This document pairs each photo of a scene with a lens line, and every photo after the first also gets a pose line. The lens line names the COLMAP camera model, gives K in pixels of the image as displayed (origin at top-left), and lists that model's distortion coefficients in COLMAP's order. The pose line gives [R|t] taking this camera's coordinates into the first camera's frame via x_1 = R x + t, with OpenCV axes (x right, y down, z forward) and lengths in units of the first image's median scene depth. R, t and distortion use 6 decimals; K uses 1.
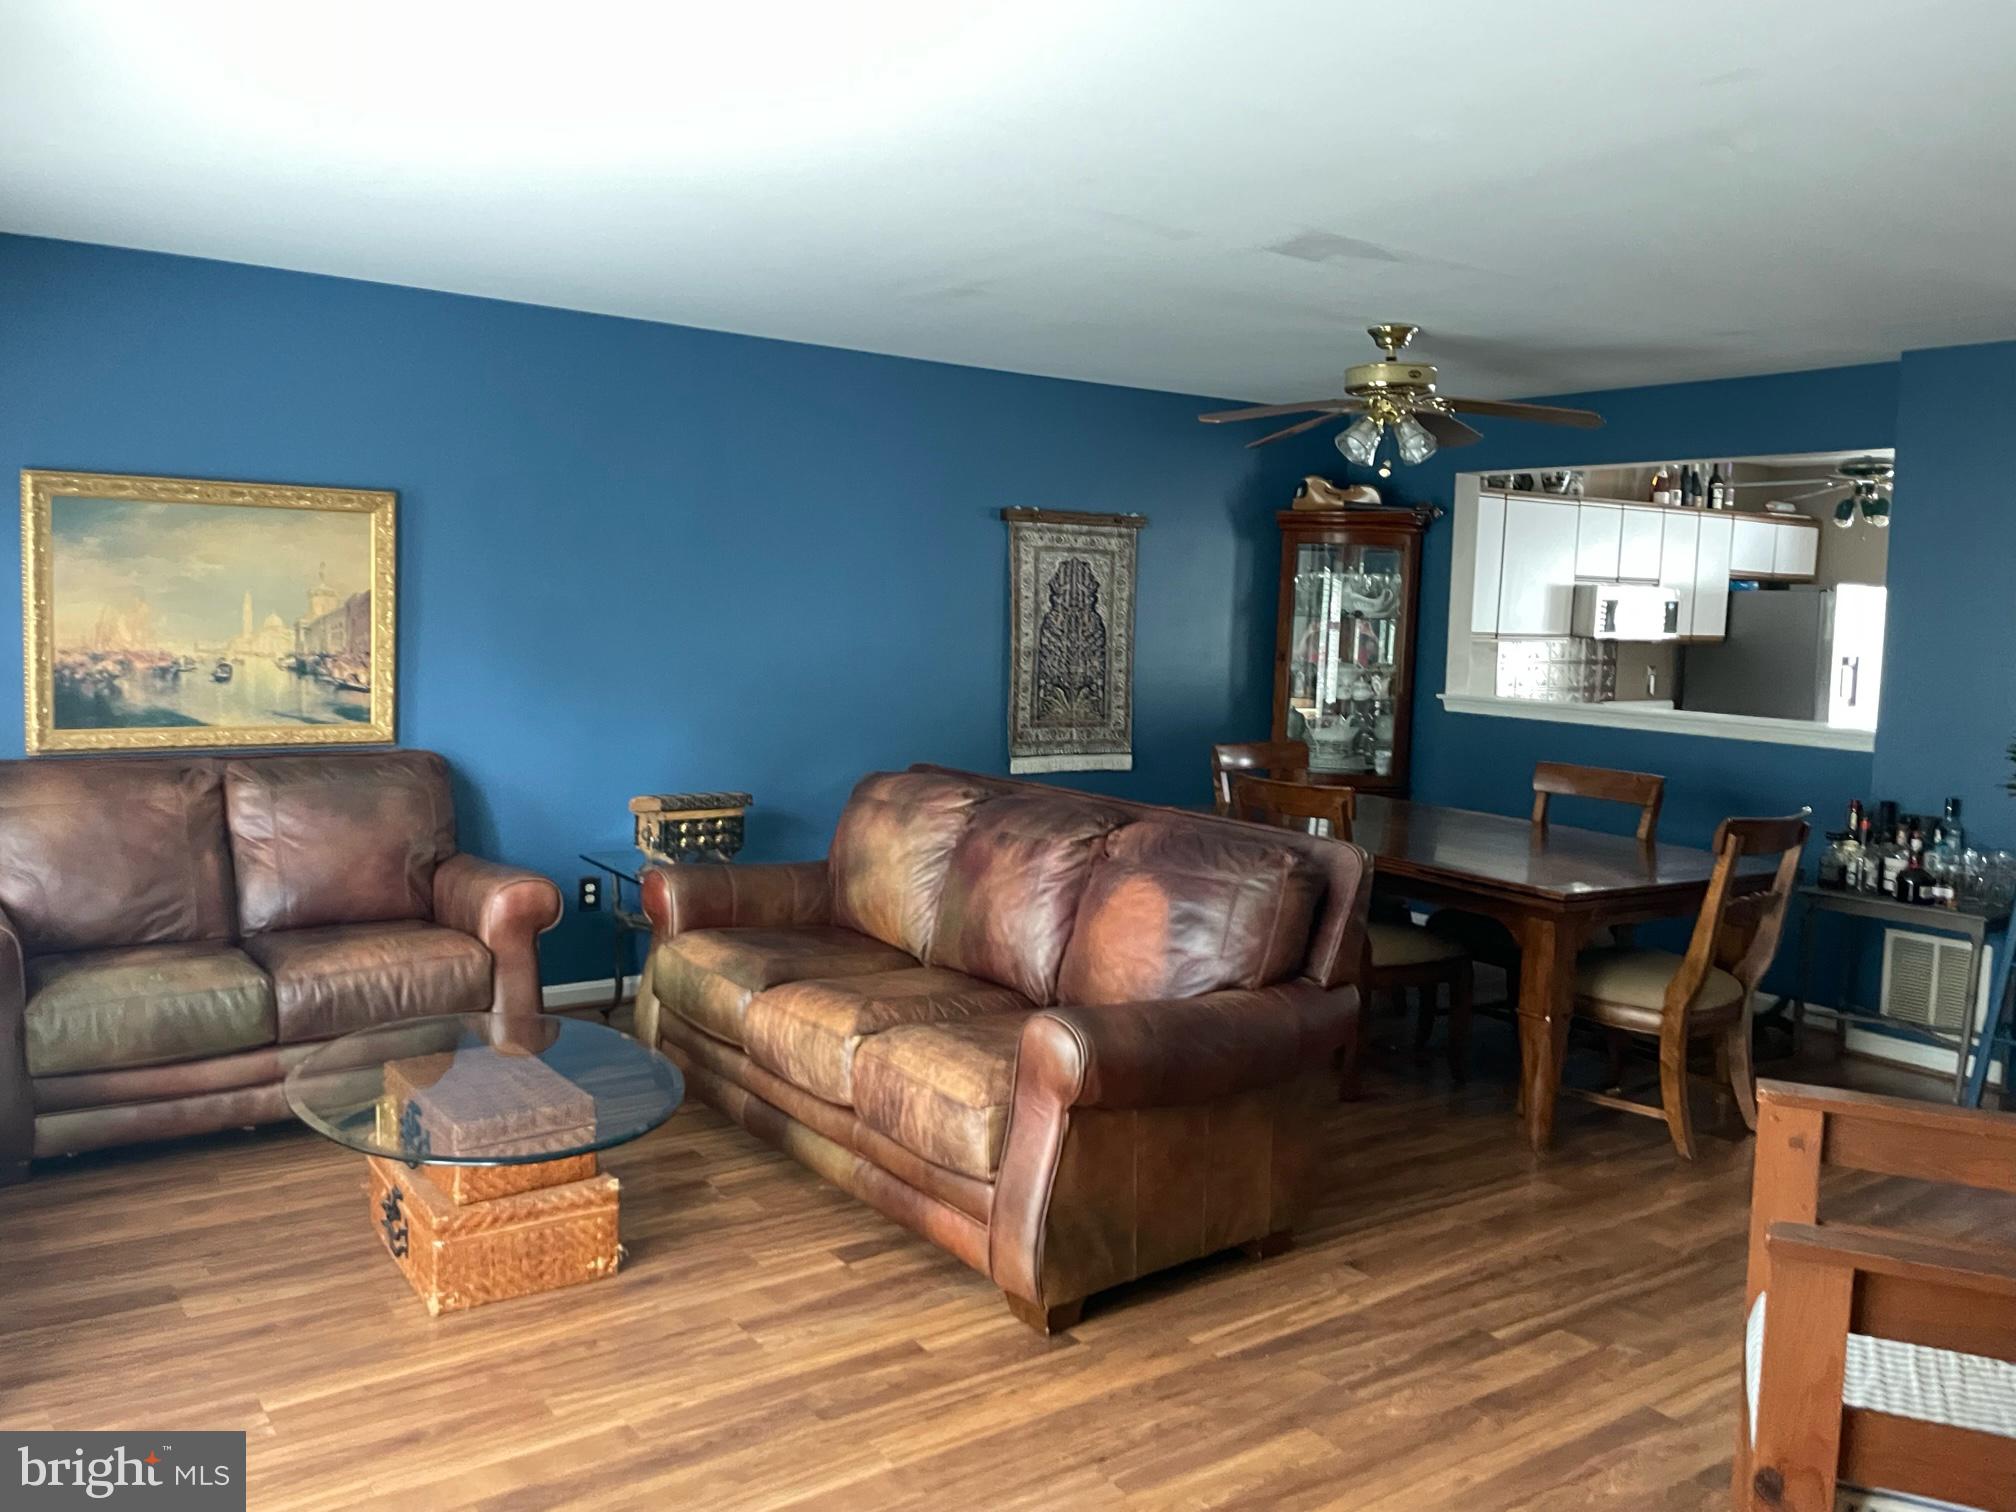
lens RADIAL K [[1597.0, 0, 964.3], [0, 1597.0, 740.1], [0, 0, 1]] dist [0.051523, -0.073878]
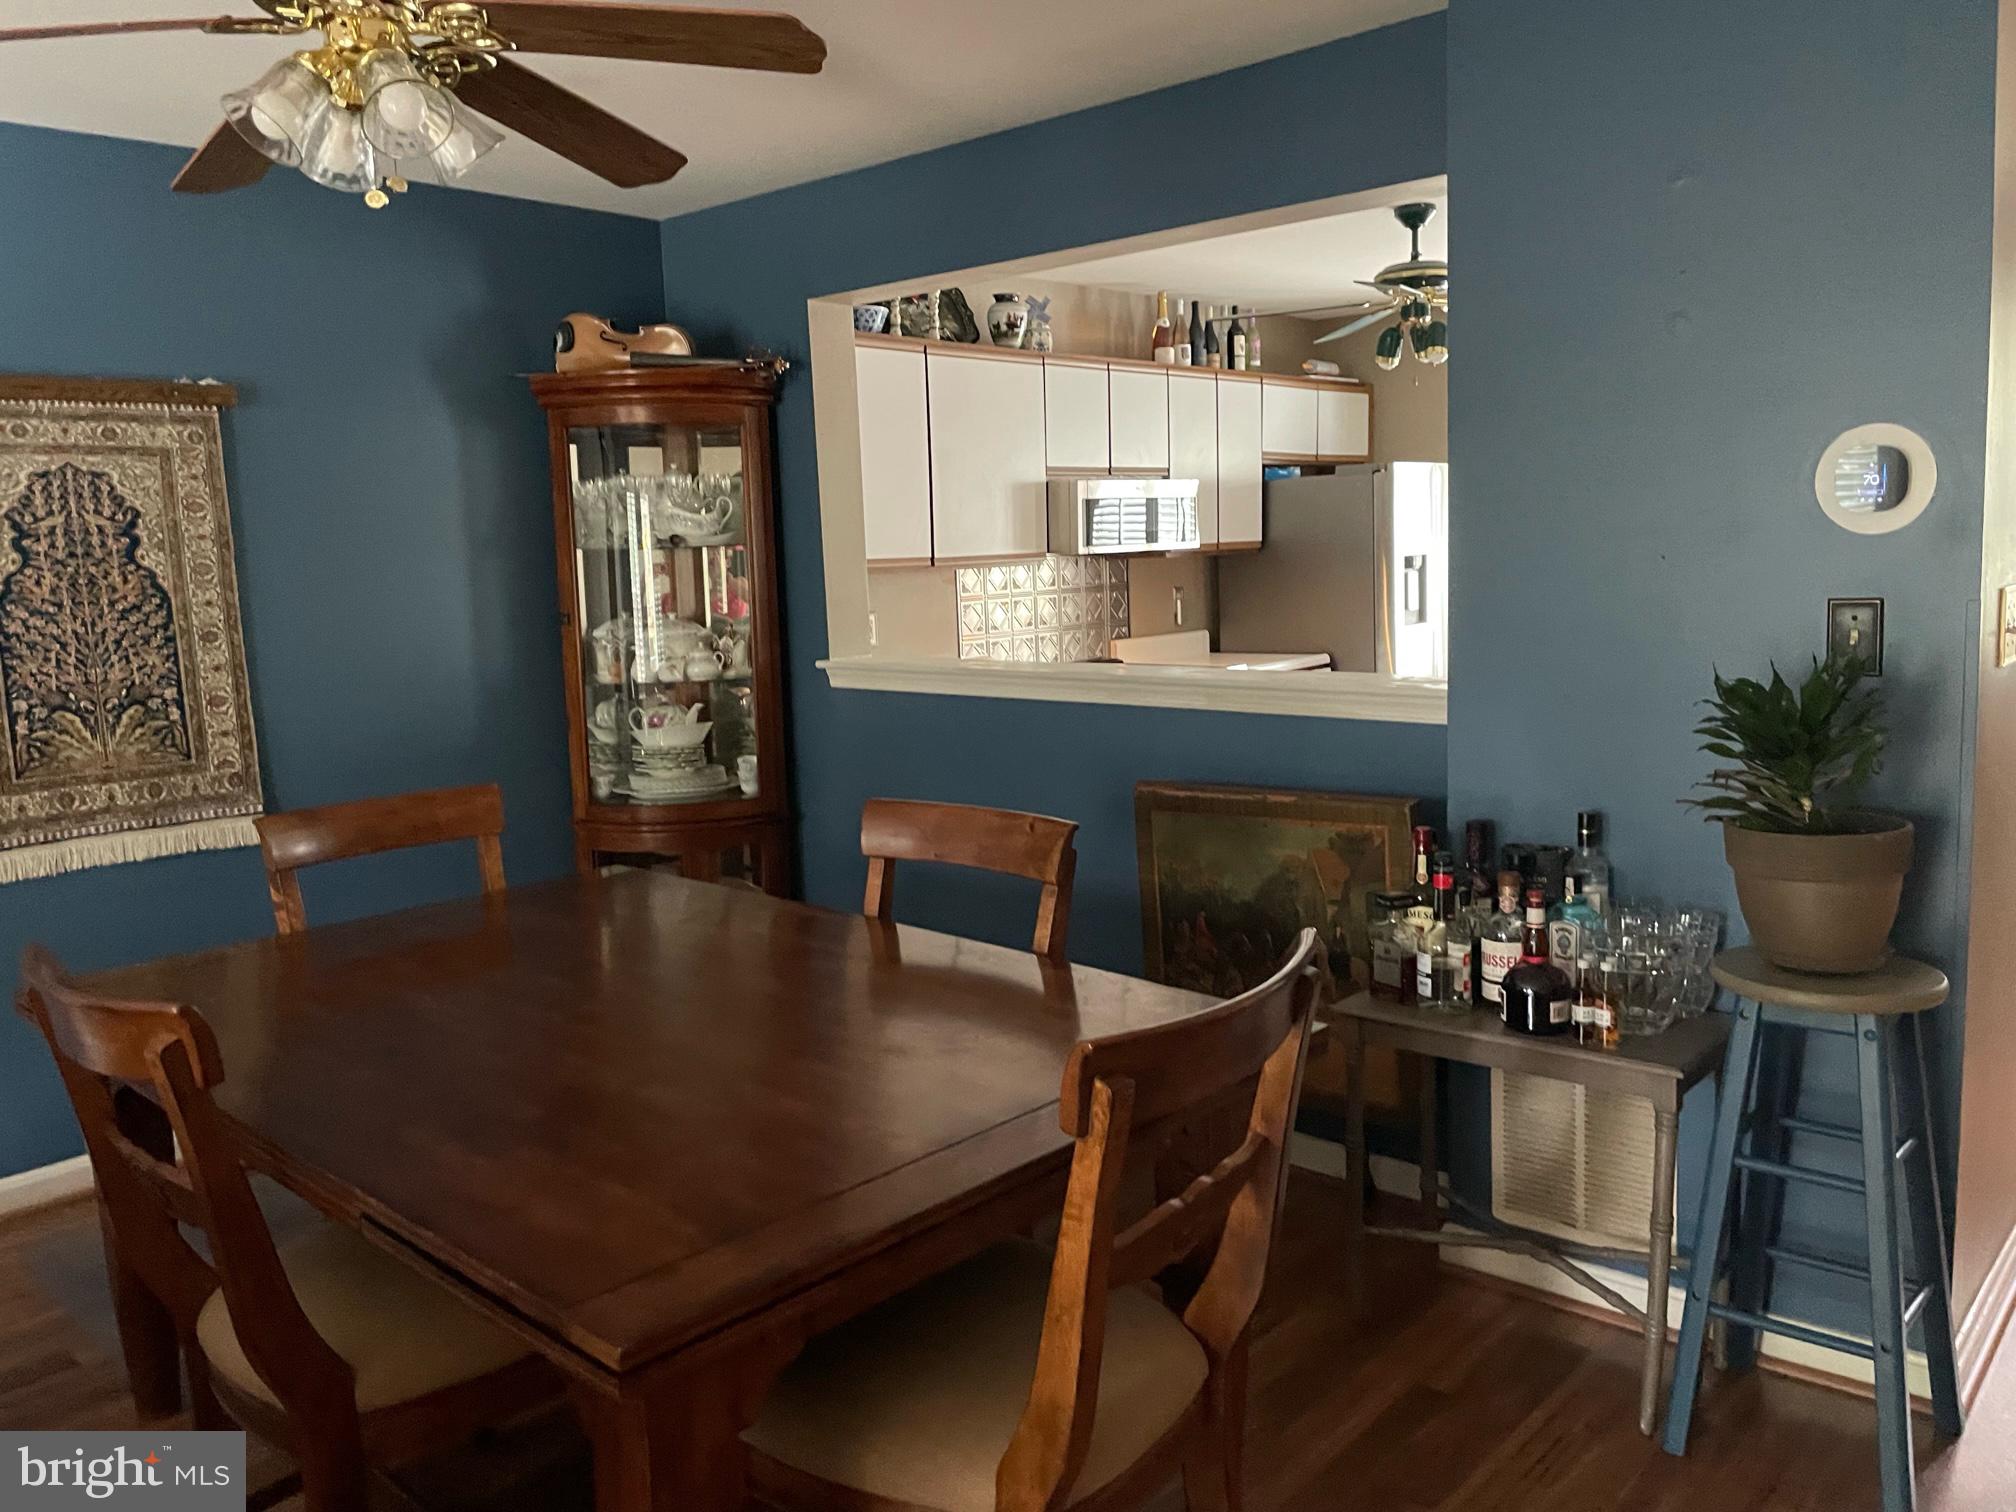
lens RADIAL K [[1541.3, 0, 1006.2], [0, 1541.3, 739.5], [0, 0, 1]] dist [0.101503, -0.136345]
pose [[0.969685, -0.093524, 0.225754, 0.224946], [0.084831, 0.995242, 0.047927, -0.020615], [-0.229162, -0.027324, 0.973005, 0.390864]]
